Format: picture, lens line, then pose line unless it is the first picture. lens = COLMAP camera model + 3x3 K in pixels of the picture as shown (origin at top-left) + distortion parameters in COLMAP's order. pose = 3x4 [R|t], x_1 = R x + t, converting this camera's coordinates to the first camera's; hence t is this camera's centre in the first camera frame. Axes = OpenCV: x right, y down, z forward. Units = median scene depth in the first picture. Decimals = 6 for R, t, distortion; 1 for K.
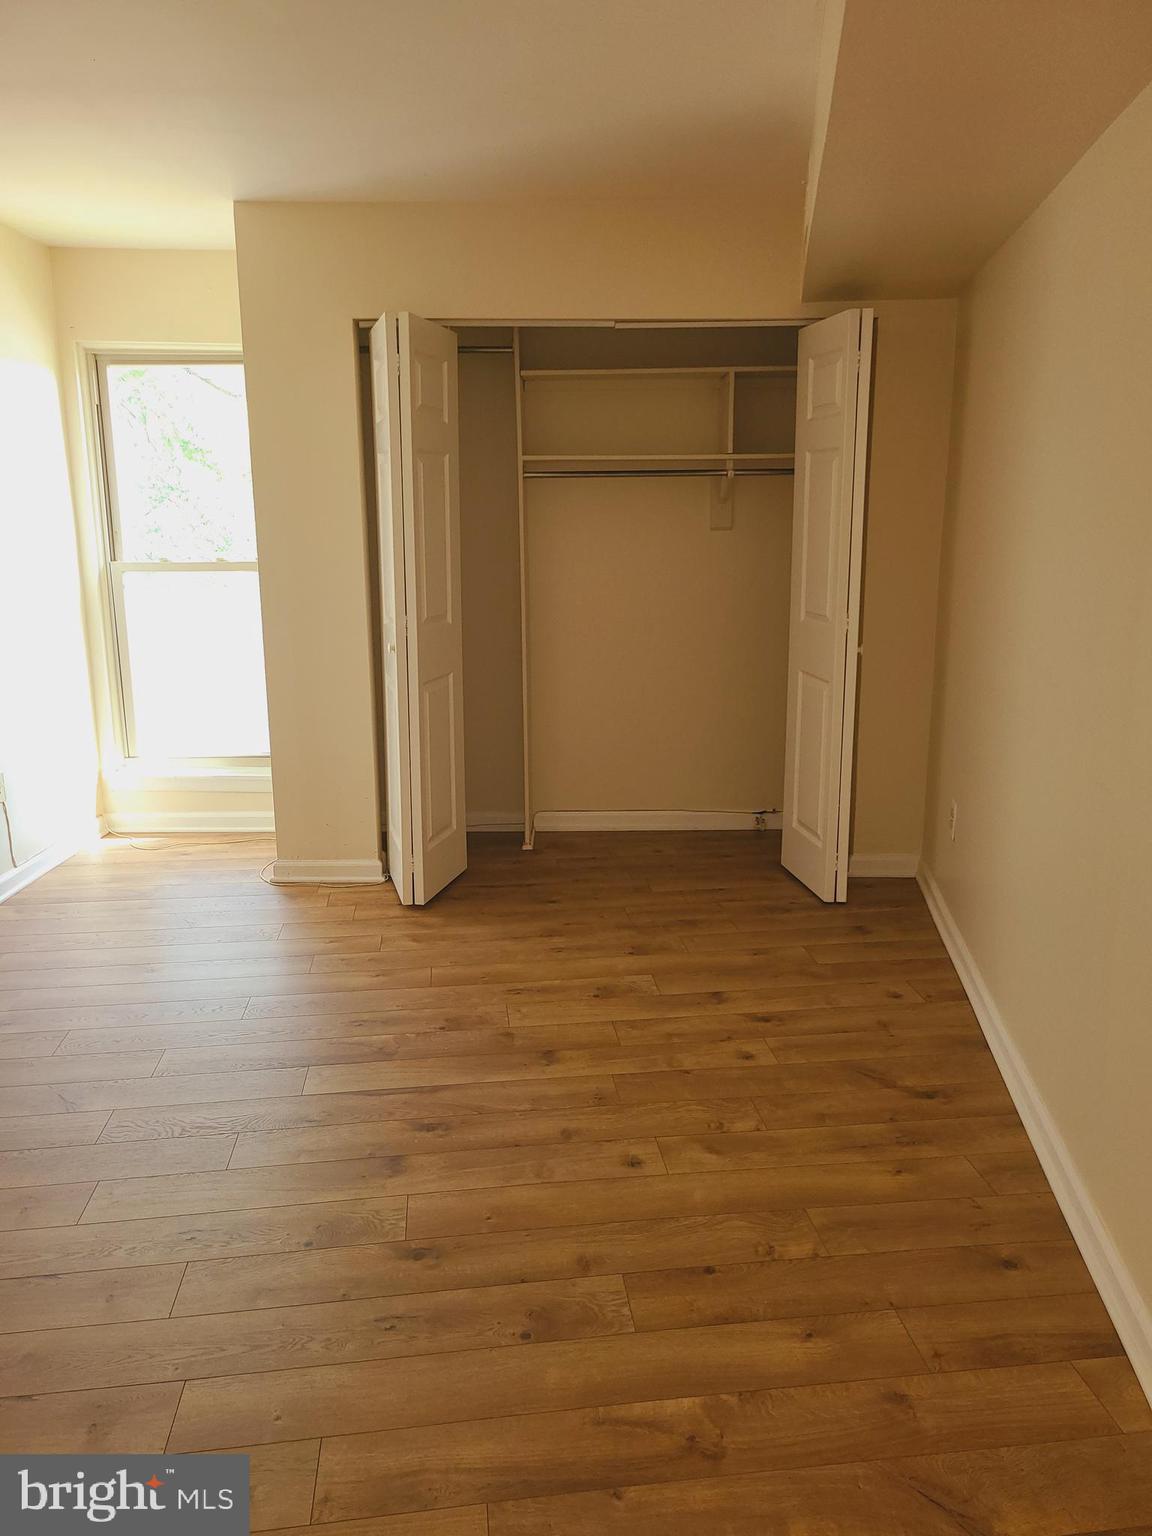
lens RADIAL K [[1152.6, 0, 572.4], [0, 1152.6, 748.1], [0, 0, 1]] dist [0.058876, -0.047027]
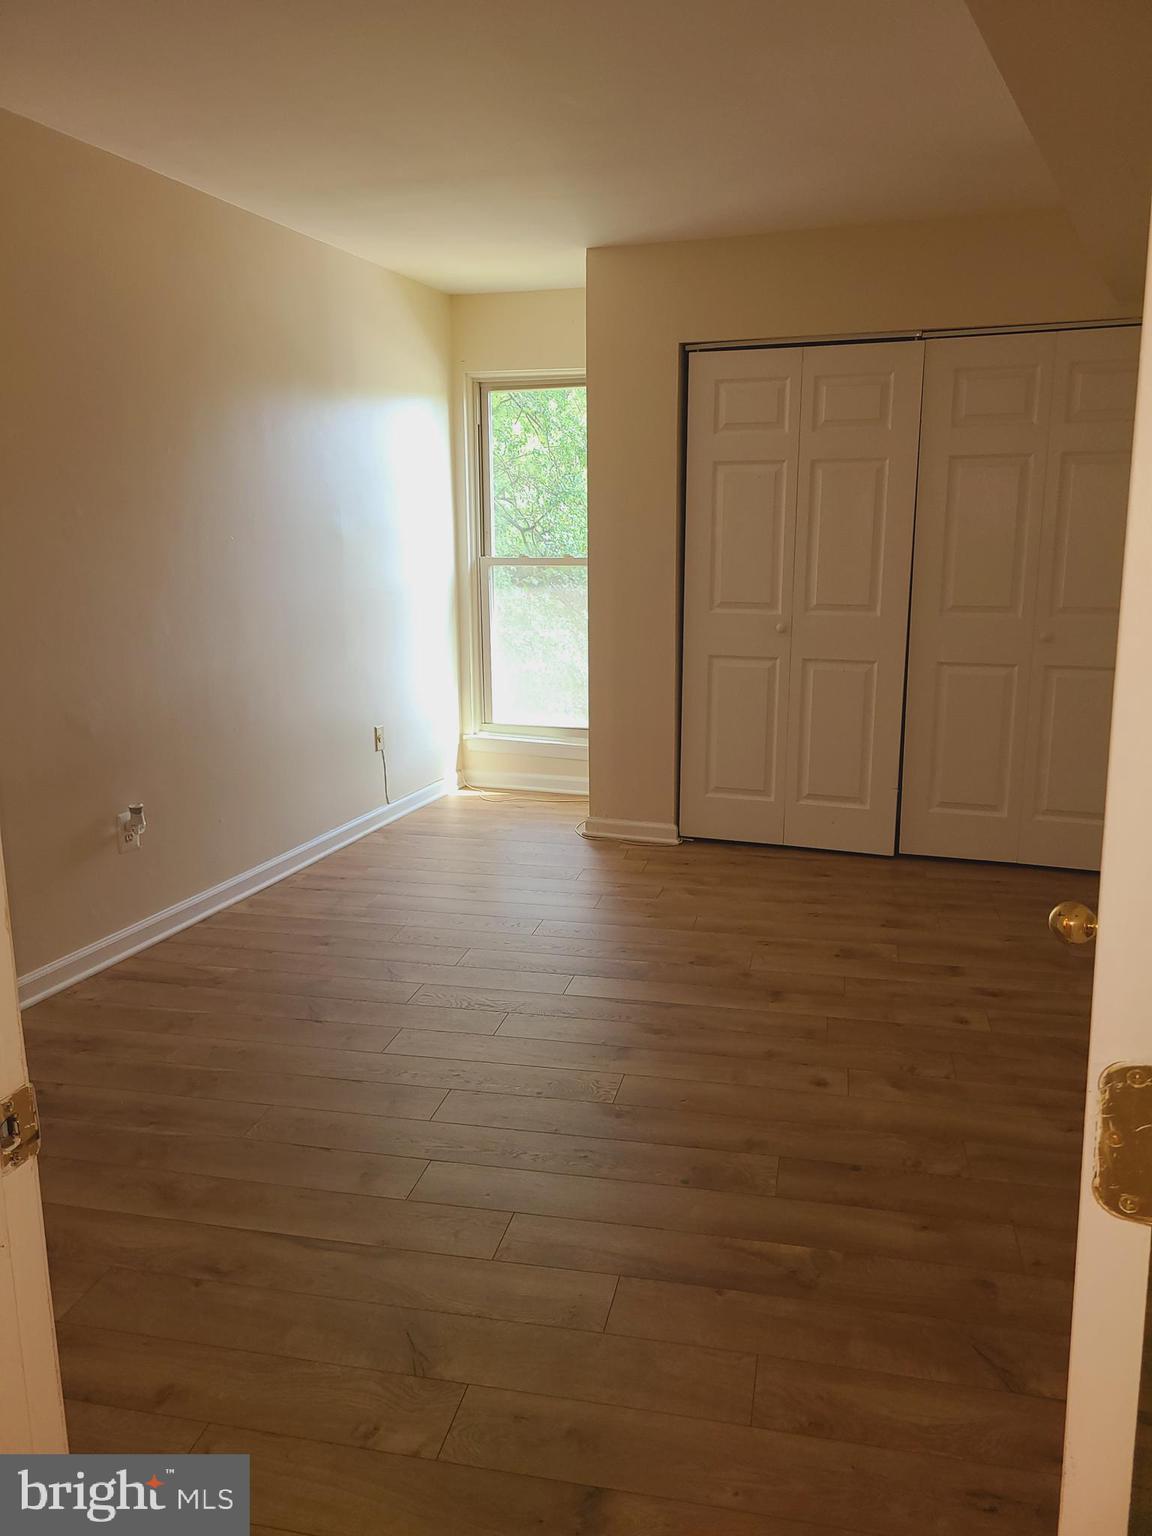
lens RADIAL K [[1152.6, 0, 567.8], [0, 1152.6, 752.5], [0, 0, 1]] dist [0.058876, -0.047027]
pose [[0.942792, 0.066192, -0.326743, 0.143559], [-0.065295, 0.997772, 0.013725, 0.027703], [0.326924, 0.008395, 0.945013, -0.138643]]
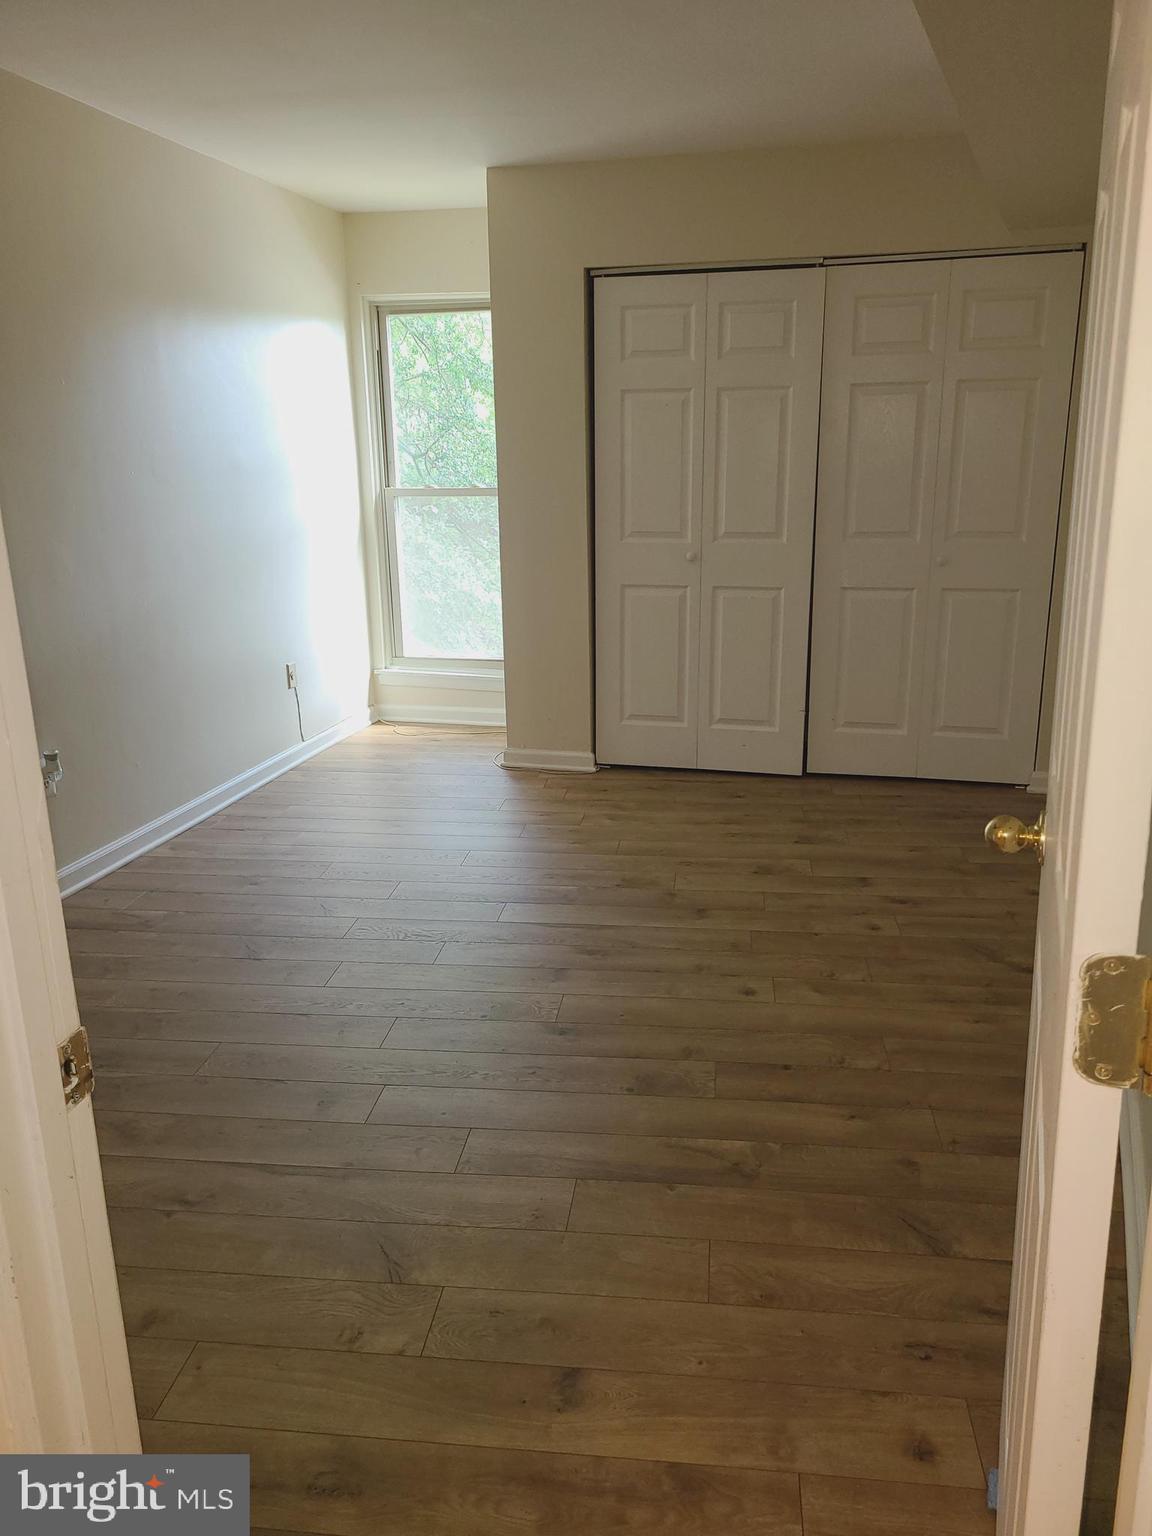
lens RADIAL K [[1152.6, 0, 569.7], [0, 1152.6, 756.9], [0, 0, 1]] dist [0.058876, -0.047027]
pose [[0.970544, 0.054789, -0.234610, 0.119513], [-0.038077, 0.996443, 0.075180, 0.024135], [0.237894, -0.064032, 0.969178, -0.169039]]
